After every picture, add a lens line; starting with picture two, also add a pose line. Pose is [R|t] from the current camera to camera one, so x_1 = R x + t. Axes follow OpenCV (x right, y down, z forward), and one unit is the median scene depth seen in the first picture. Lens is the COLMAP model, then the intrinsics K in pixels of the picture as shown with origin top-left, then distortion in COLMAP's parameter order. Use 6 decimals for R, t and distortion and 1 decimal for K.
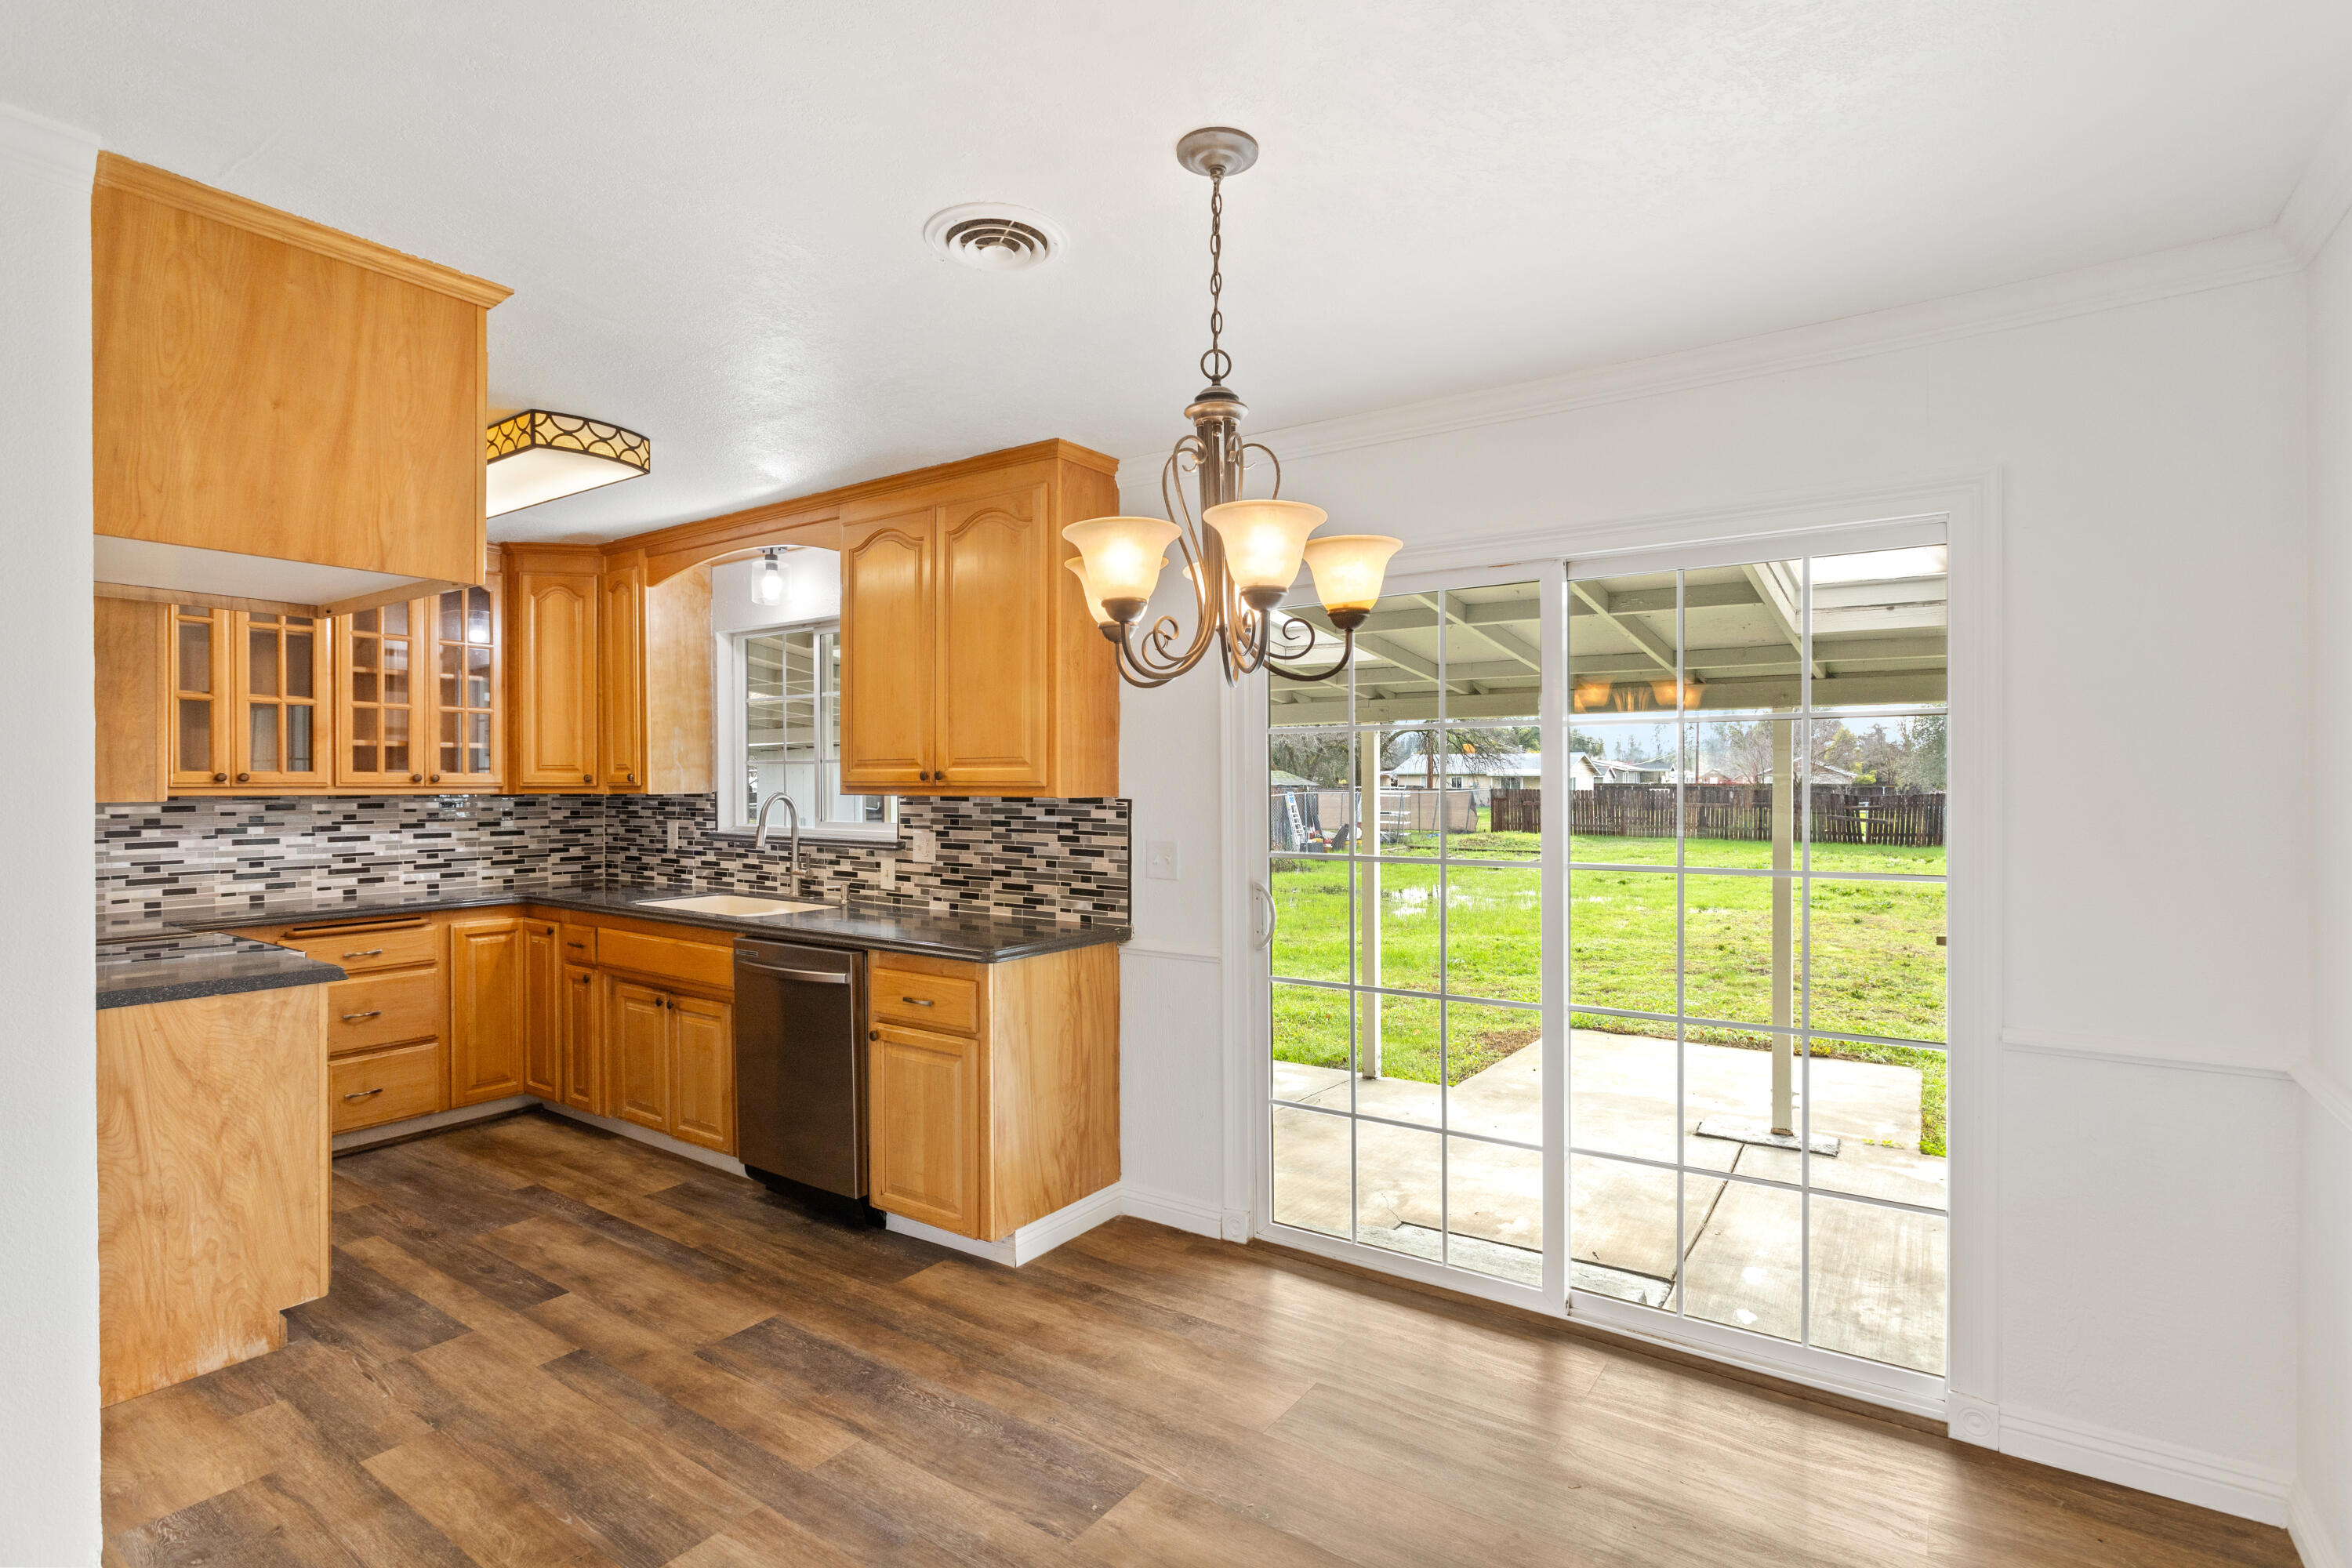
lens RADIAL K [[1142.1, 0, 1175.5], [0, 1142.1, 787.2], [0, 0, 1]] dist [0.010316, 0.000631]
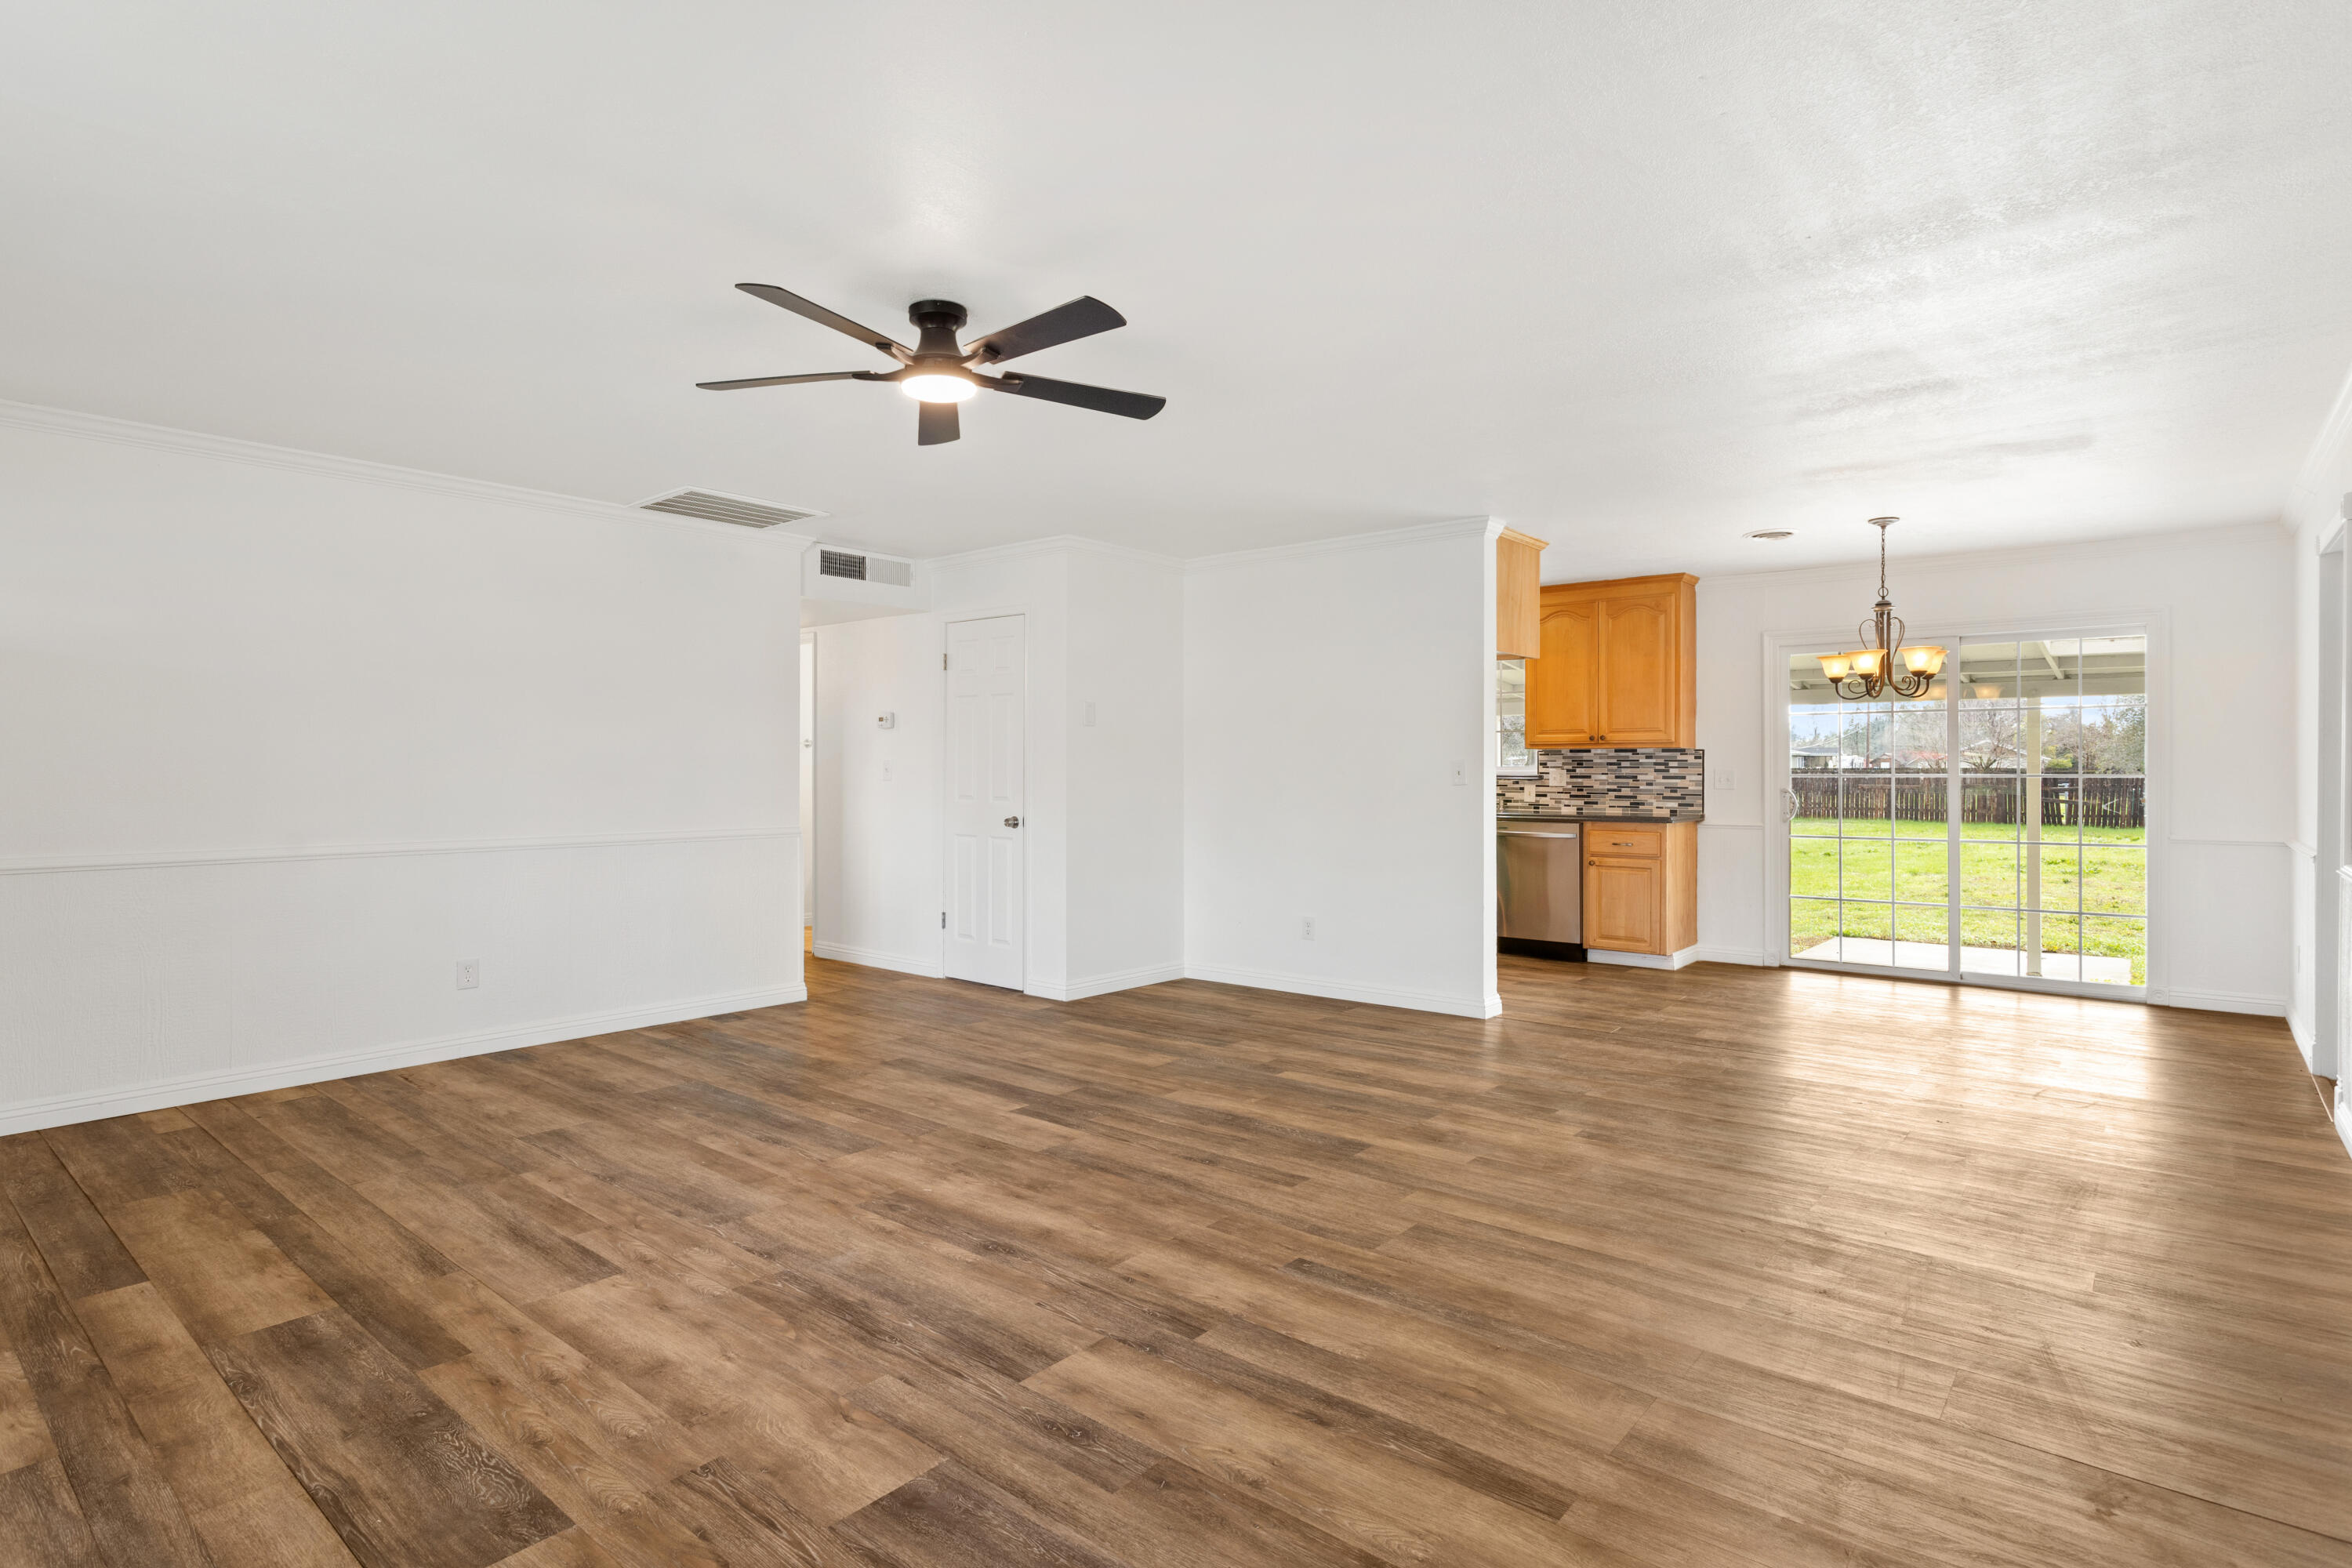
lens RADIAL K [[1142.1, 0, 1222.0], [0, 1142.1, 768.3], [0, 0, 1]] dist [0.010316, 0.000631]
pose [[0.996069, 0.000101, -0.088582, -0.723847], [-0.000370, 0.999995, -0.003022, 0.051496], [0.088581, 0.003043, 0.996064, -1.087240]]
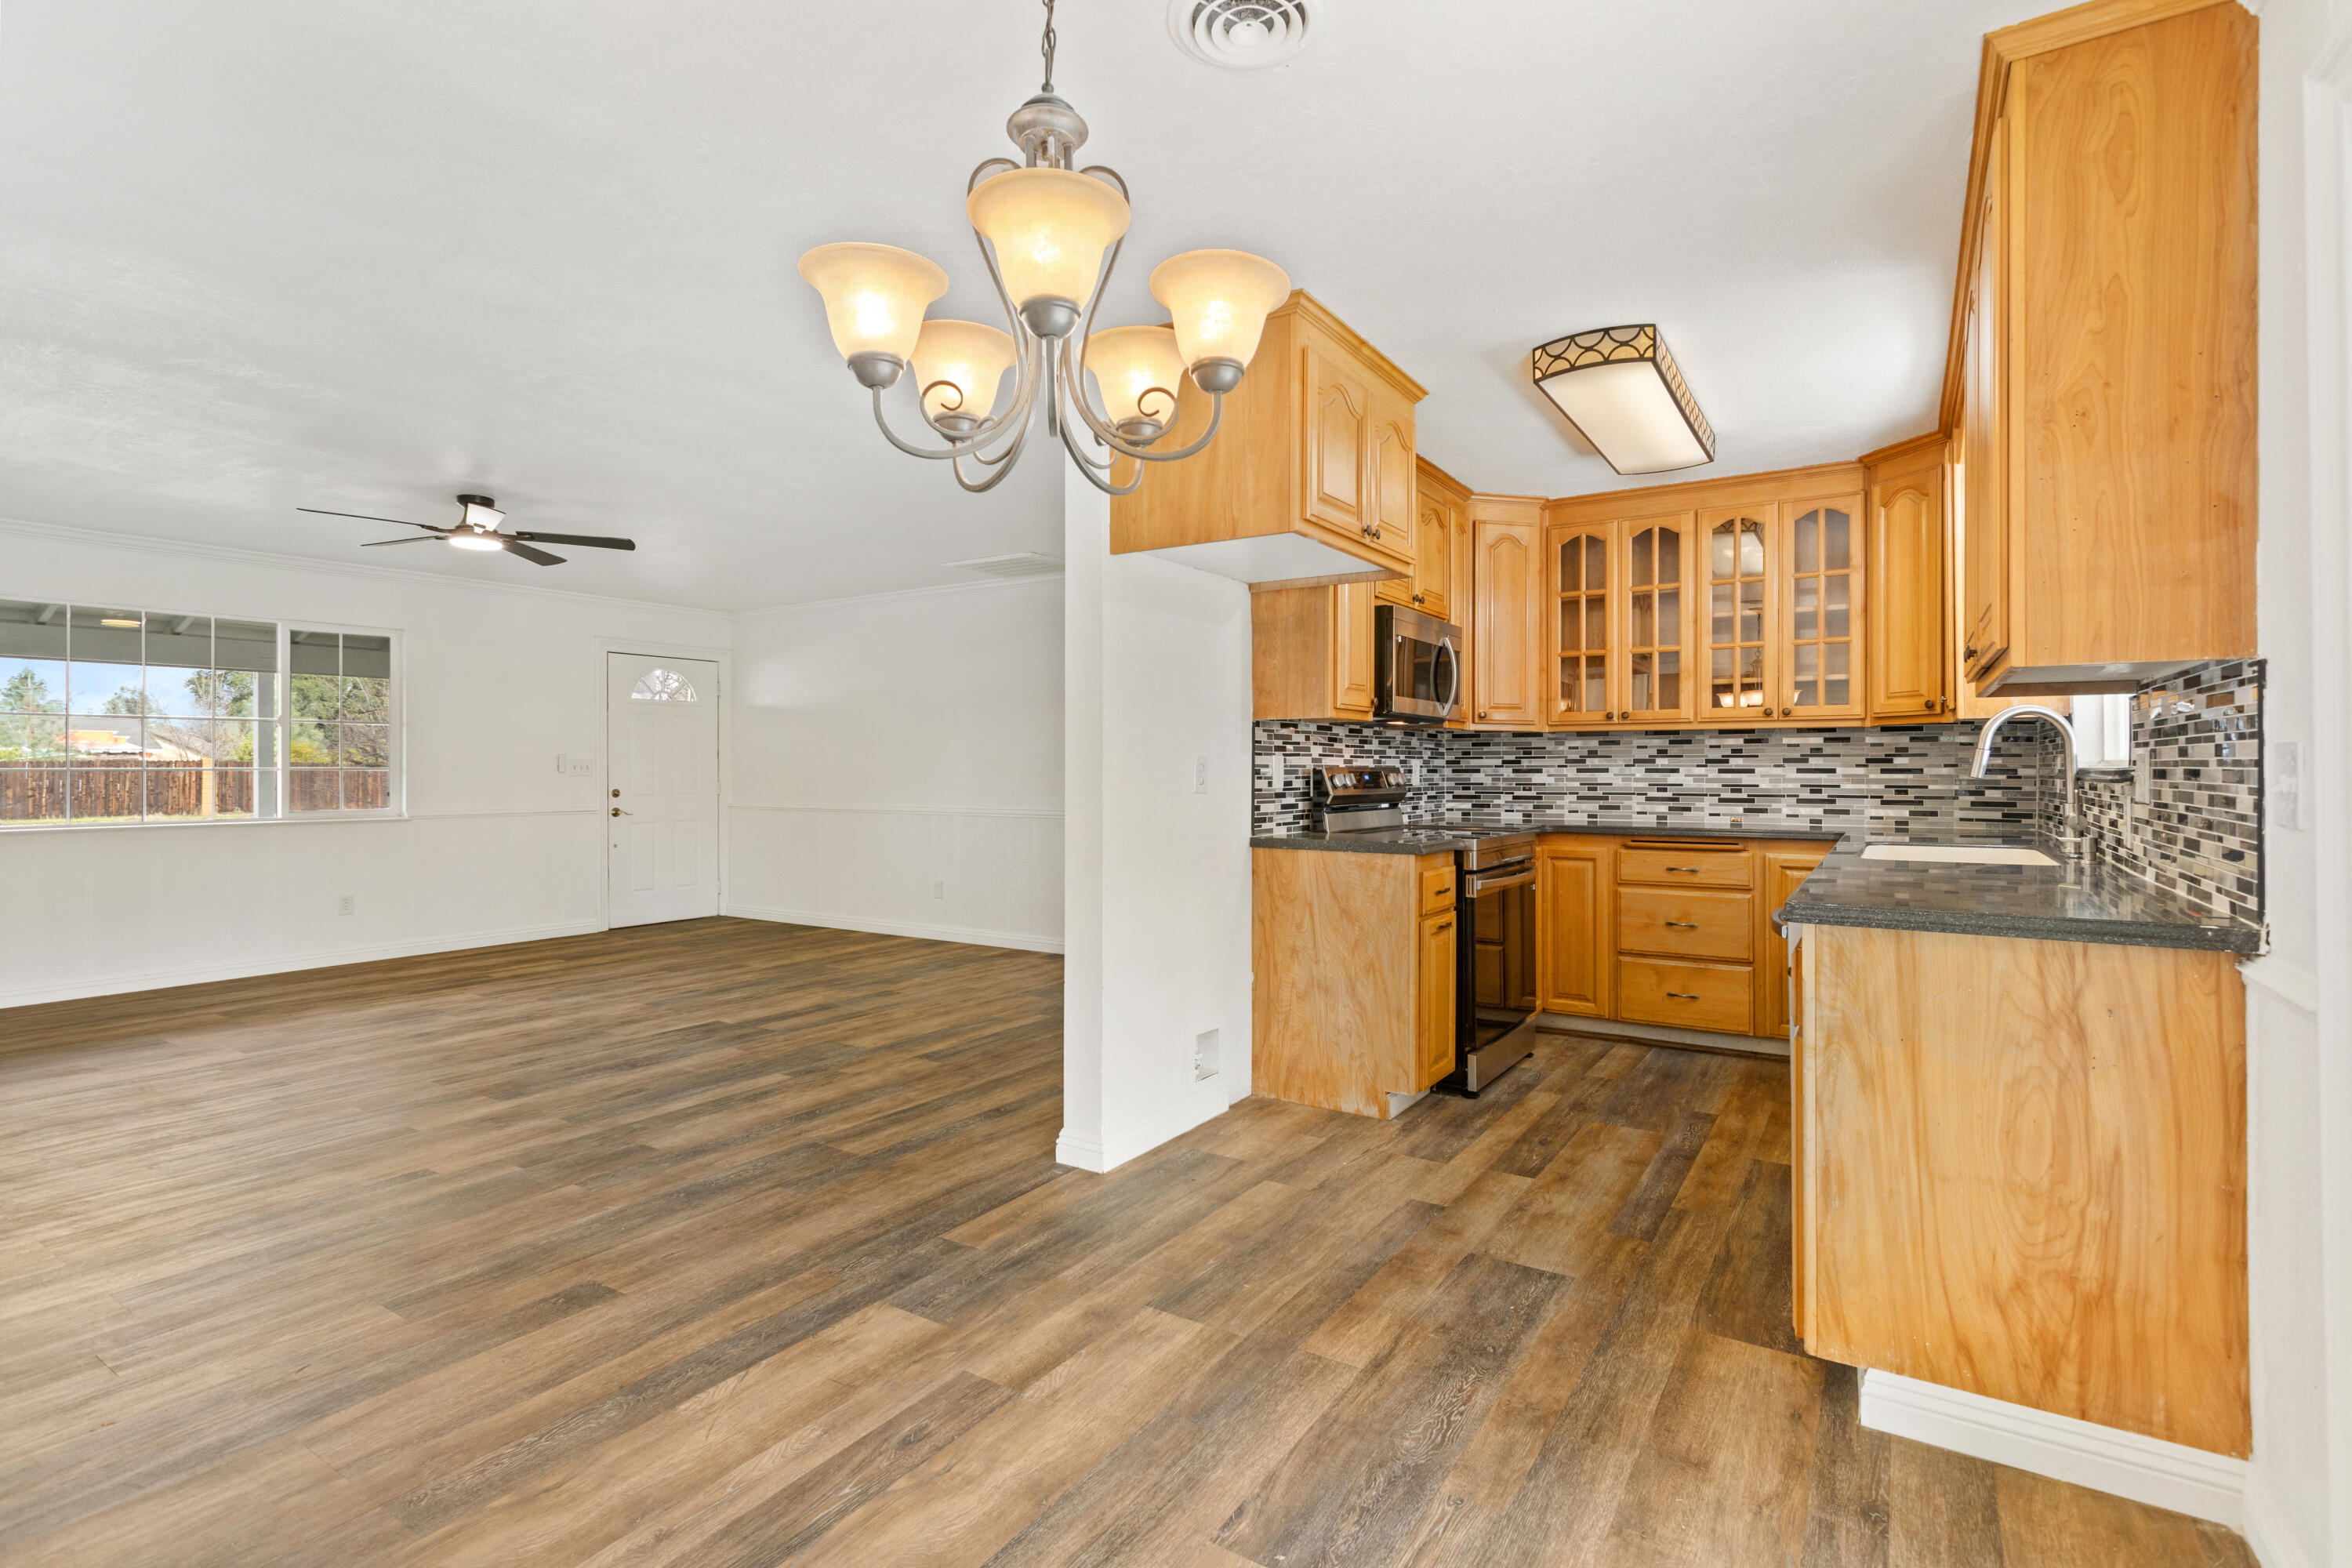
lens RADIAL K [[1118.4, 0, 1175.1], [0, 1118.4, 770.9], [0, 0, 1]] dist [0.016235, 0.000334]
pose [[0.032086, -0.000976, -0.999485, 0.431266], [-0.003914, 0.999992, -0.001103, 0.063190], [0.999477, 0.003947, 0.032082, 0.568302]]
